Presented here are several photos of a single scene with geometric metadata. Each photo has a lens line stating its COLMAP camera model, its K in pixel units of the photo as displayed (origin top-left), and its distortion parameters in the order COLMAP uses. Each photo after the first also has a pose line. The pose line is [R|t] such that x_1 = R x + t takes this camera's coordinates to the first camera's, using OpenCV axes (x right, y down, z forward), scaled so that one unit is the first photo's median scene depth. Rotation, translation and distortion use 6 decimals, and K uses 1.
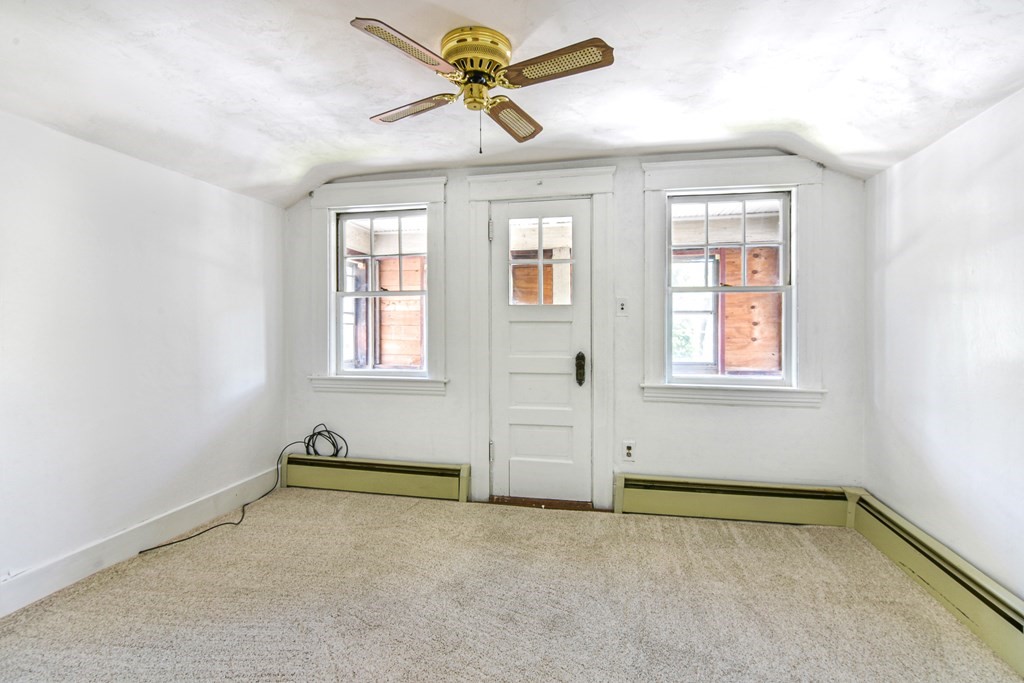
lens RADIAL K [[497.7, 0, 506.7], [0, 497.7, 334.0], [0, 0, 1]] dist [0.004681, -0.005281]
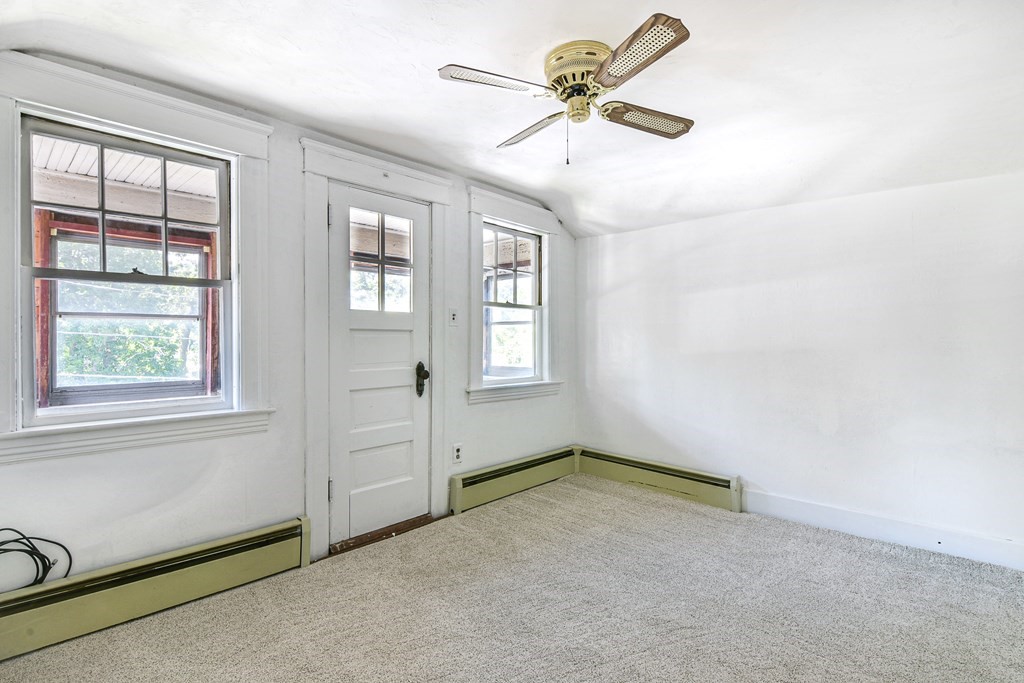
lens RADIAL K [[497.7, 0, 506.2], [0, 497.7, 341.8], [0, 0, 1]] dist [0.004681, -0.005281]
pose [[0.526008, -0.007806, 0.850444, -0.596399], [0.006480, 0.999966, 0.005170, -0.006915], [-0.850455, 0.002791, 0.526040, 0.353698]]
